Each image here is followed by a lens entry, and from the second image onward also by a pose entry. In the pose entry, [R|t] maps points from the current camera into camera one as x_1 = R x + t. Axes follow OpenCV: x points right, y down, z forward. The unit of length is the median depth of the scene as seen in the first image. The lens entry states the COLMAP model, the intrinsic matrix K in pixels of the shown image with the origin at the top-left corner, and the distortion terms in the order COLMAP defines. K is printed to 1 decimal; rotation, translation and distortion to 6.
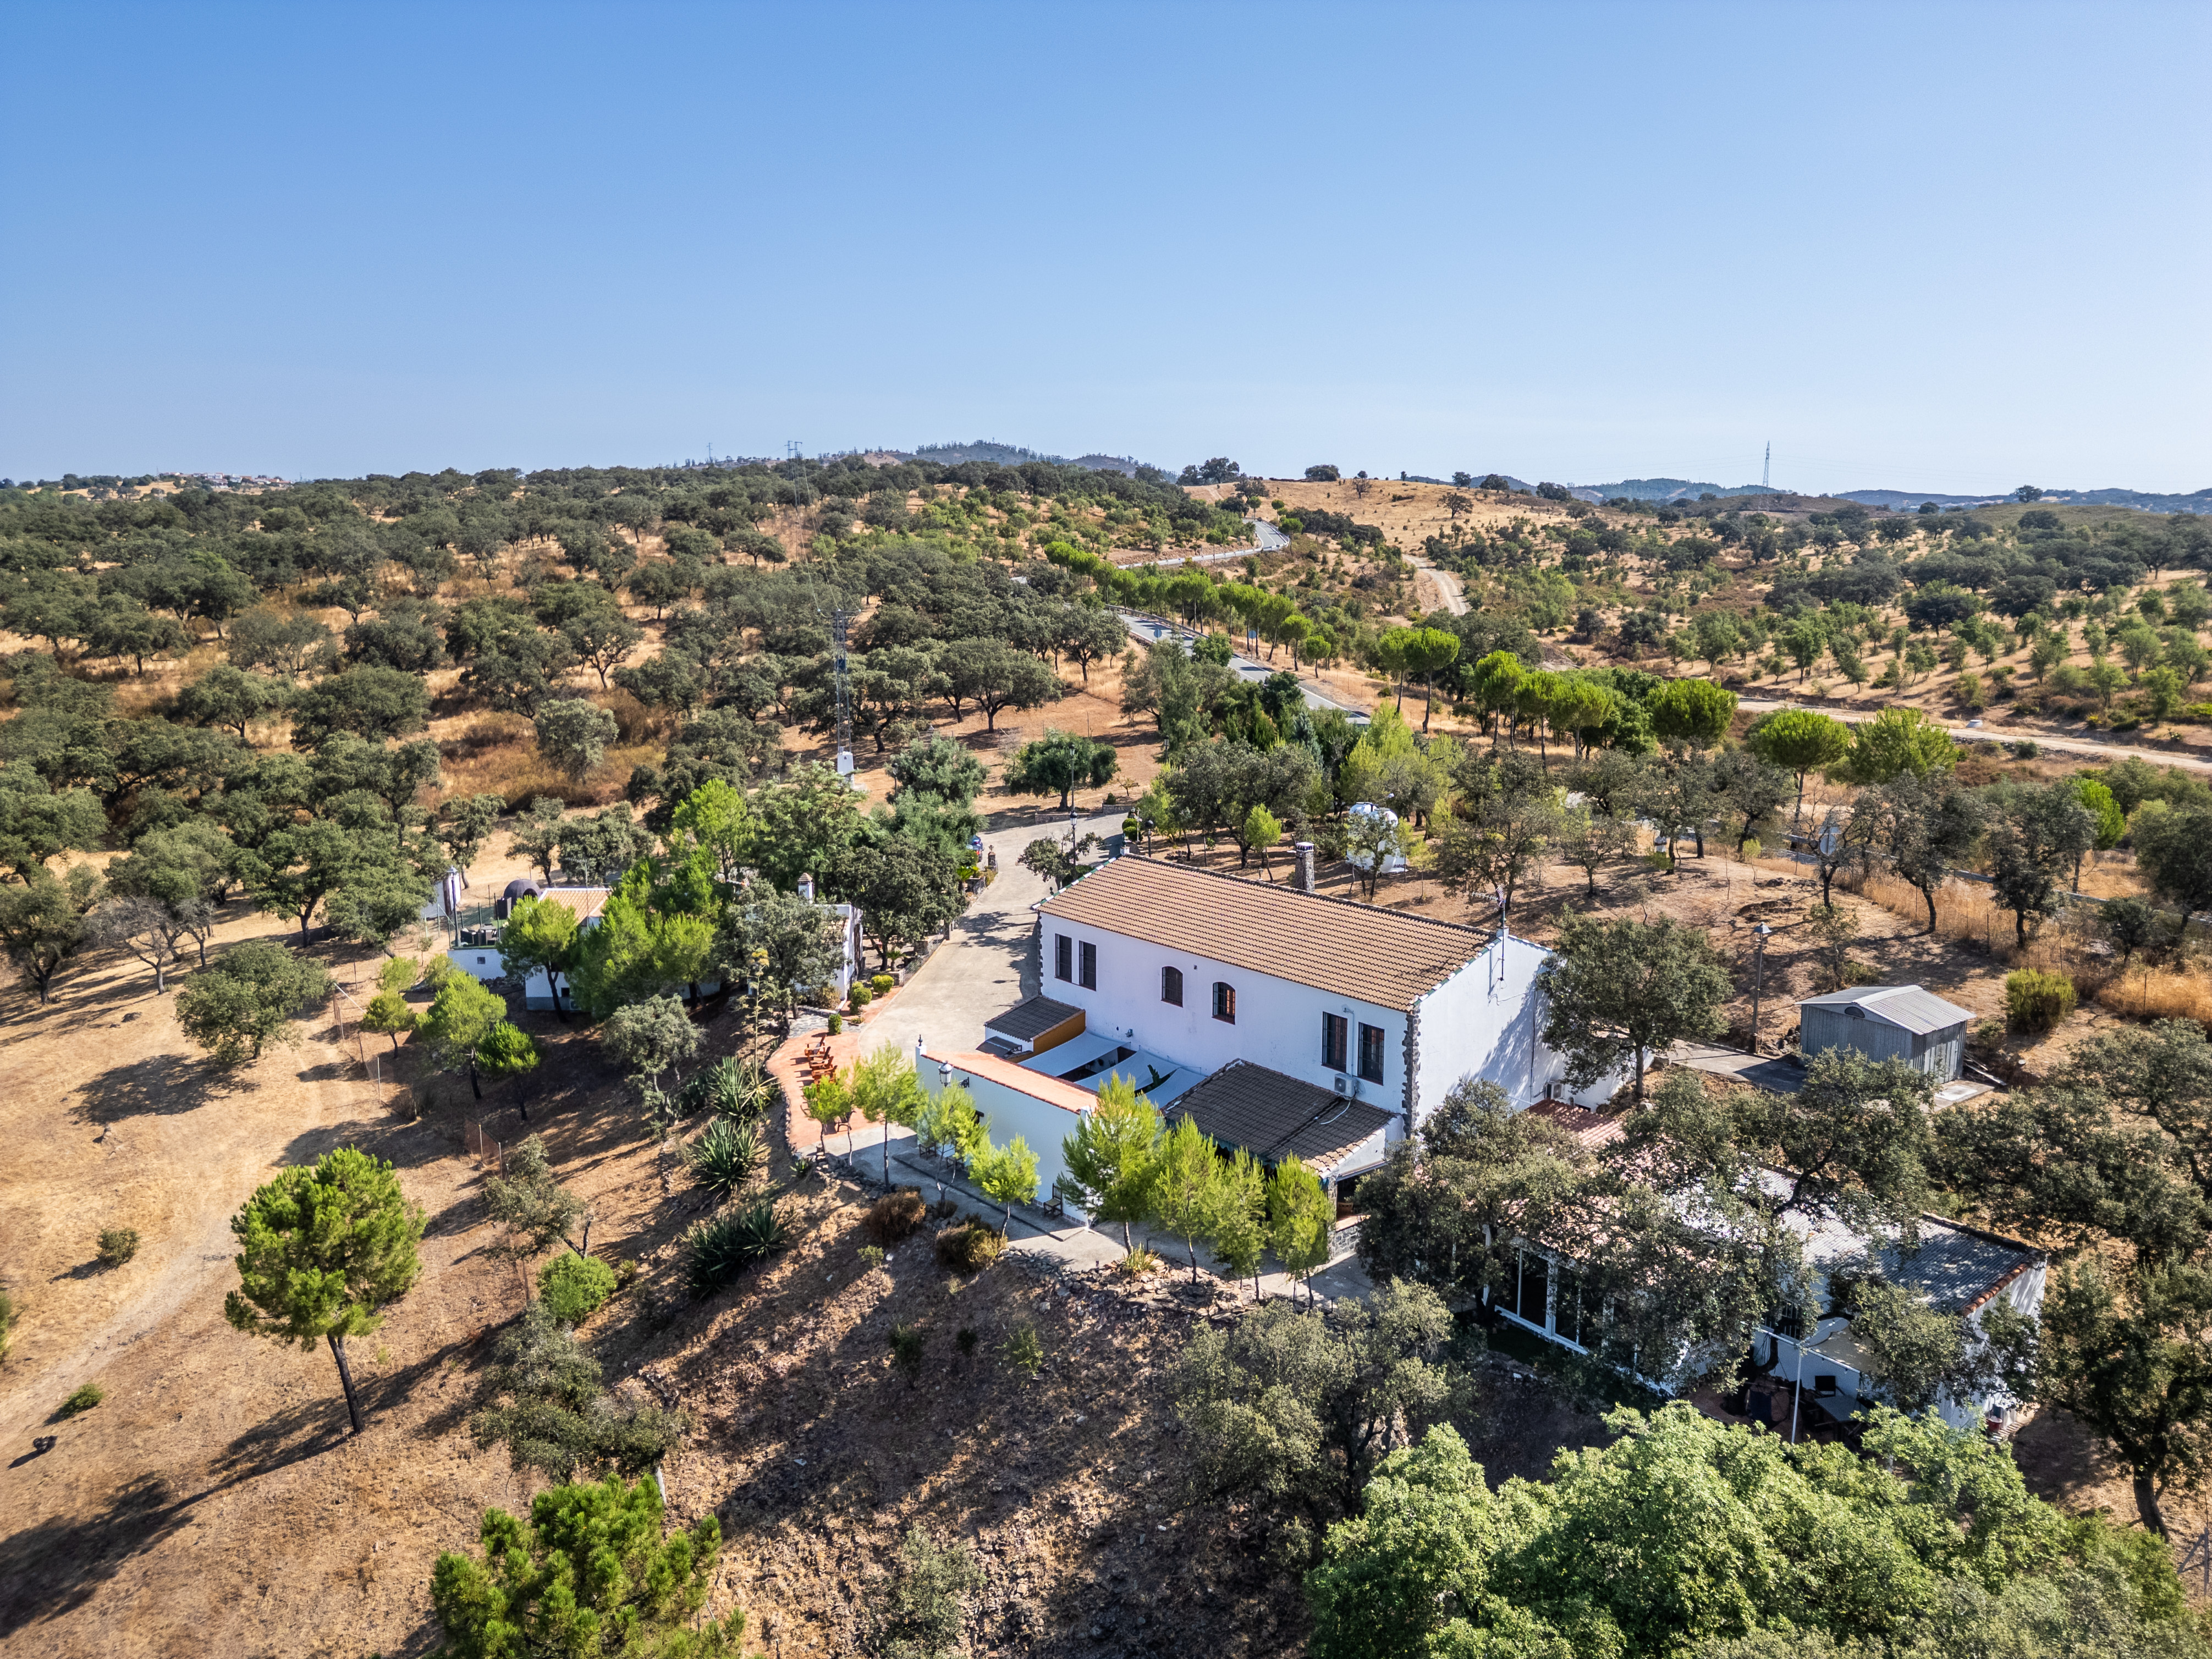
lens RADIAL K [[1563.2, 0, 1102.5], [0, 1563.2, 831.1], [0, 0, 1]] dist [0.069504, -0.064924]
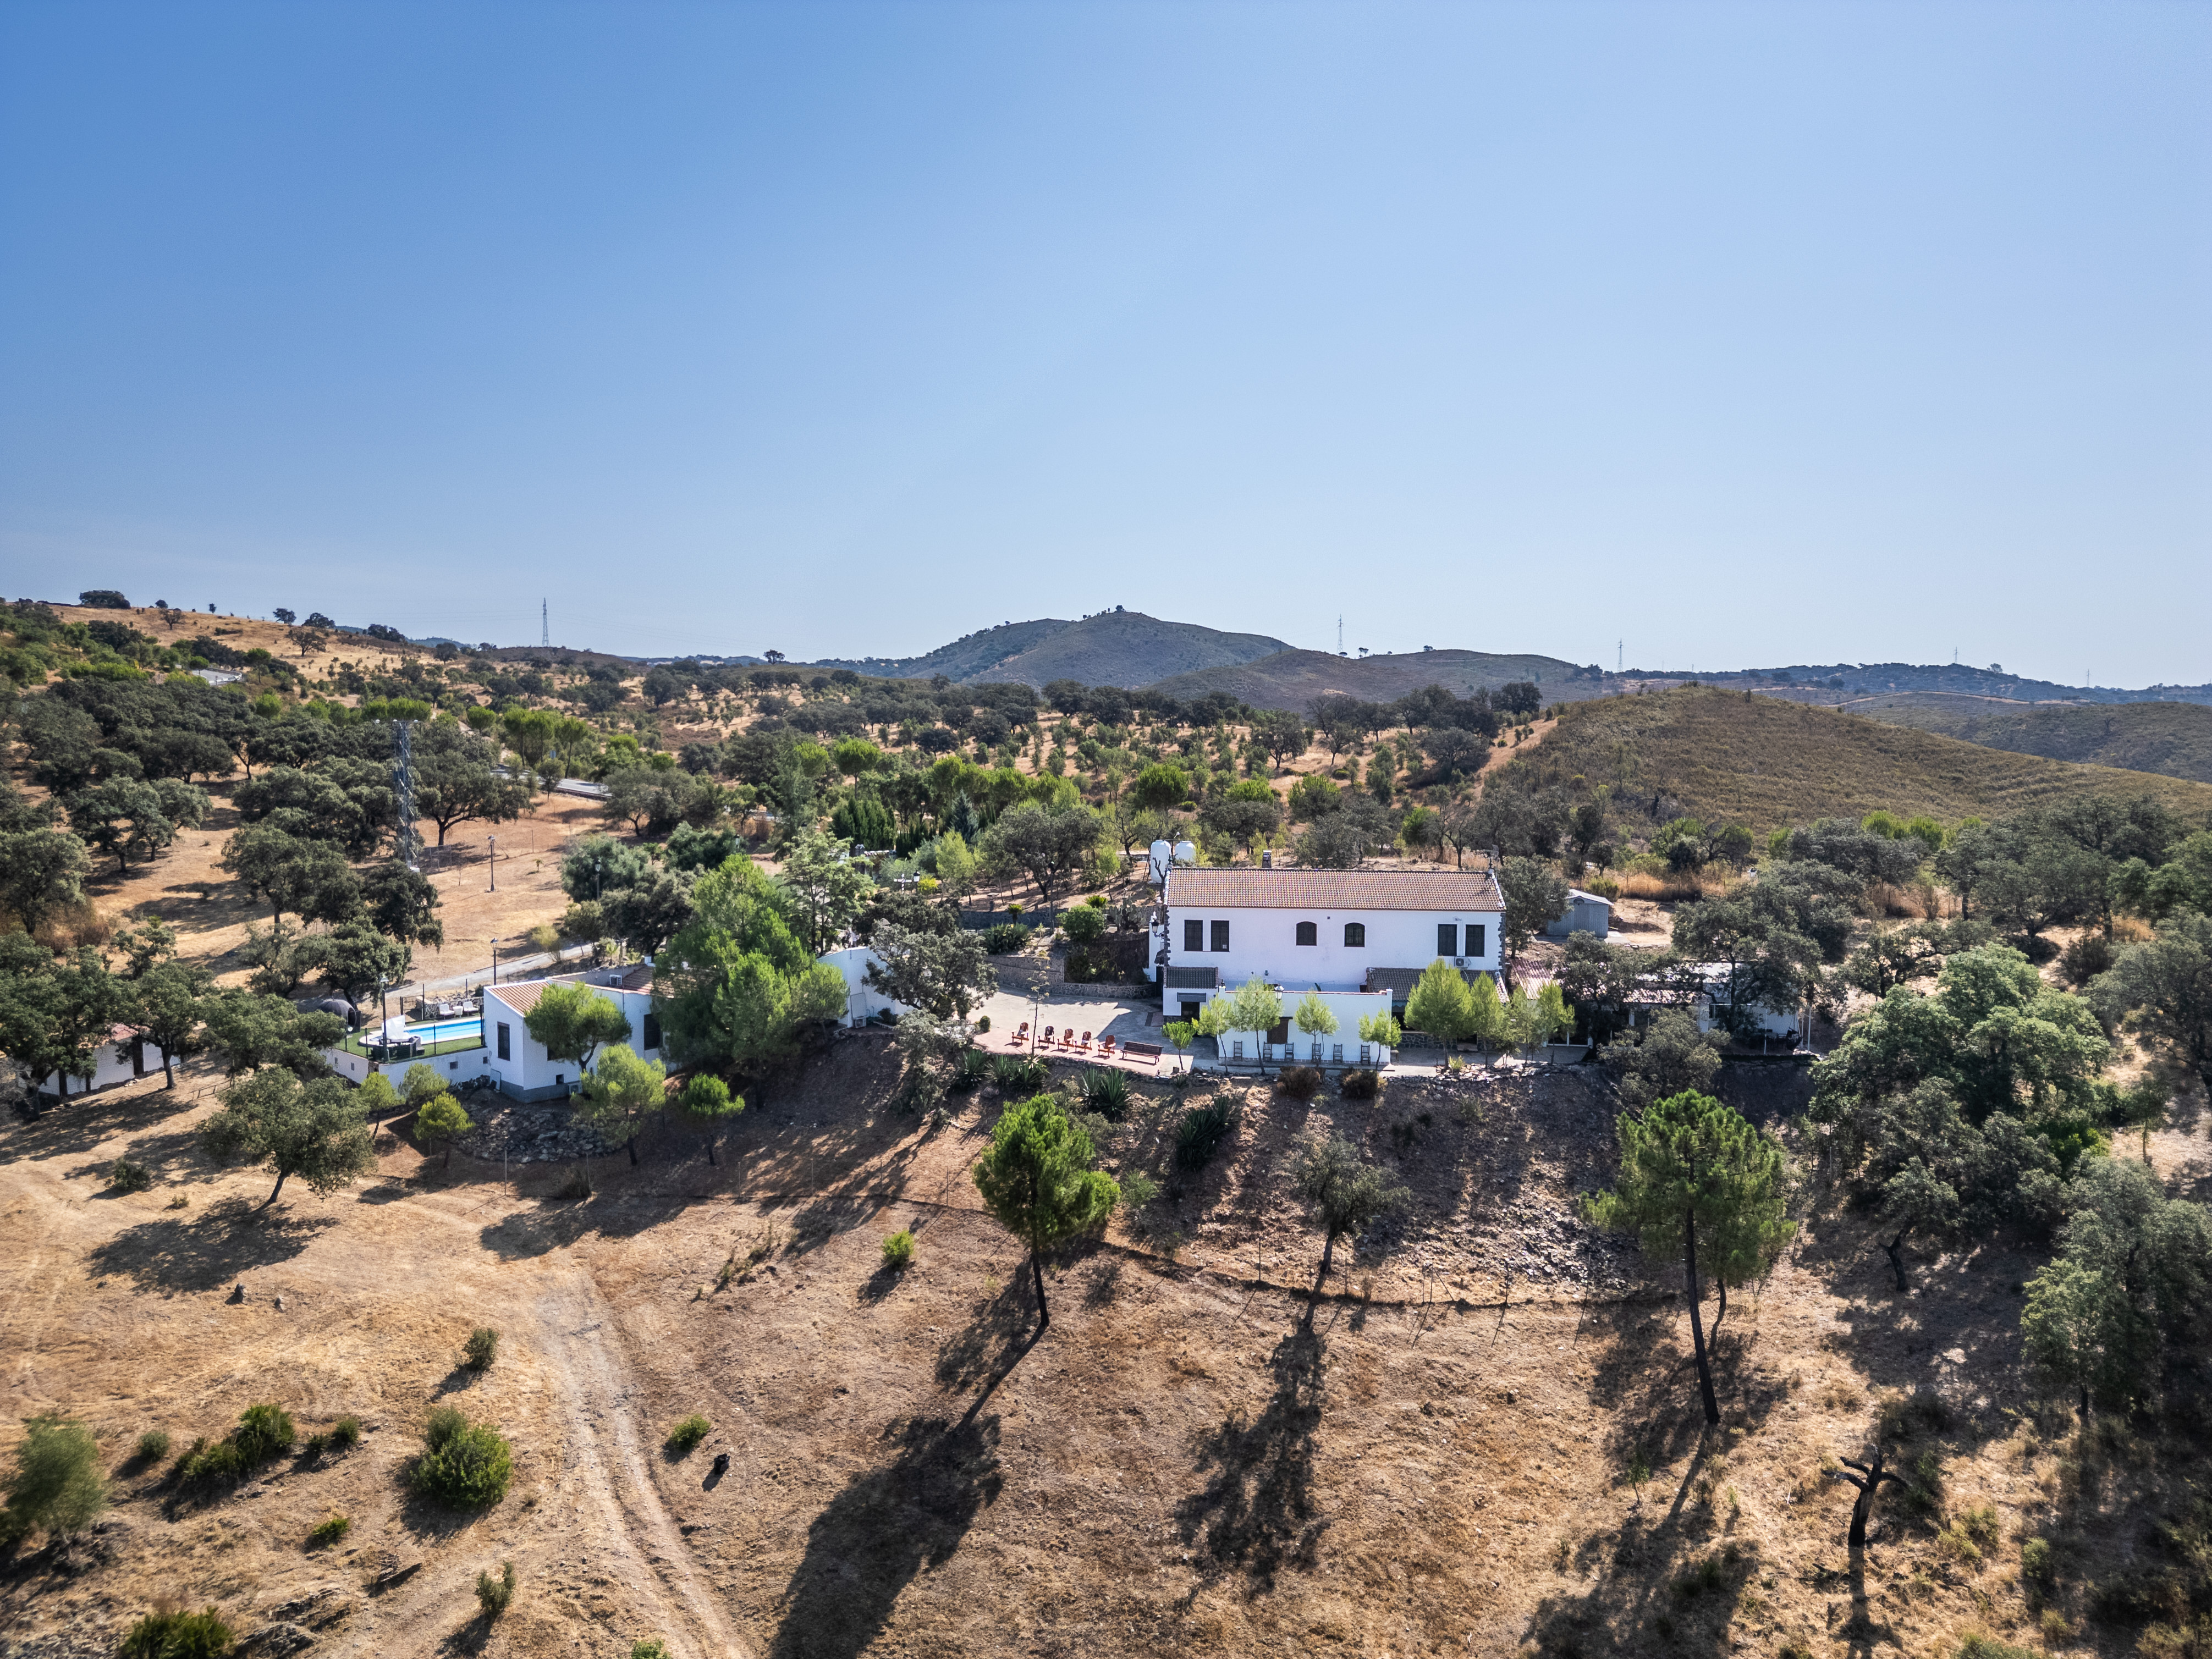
lens RADIAL K [[1563.2, 0, 1111.2], [0, 1563.2, 827.3], [0, 0, 1]] dist [0.069504, -0.064924]
pose [[0.698145, -0.049177, 0.714265, -1.302051], [0.117054, 0.992055, -0.046109, 0.046173], [-0.706323, 0.115799, 0.698354, 0.033827]]
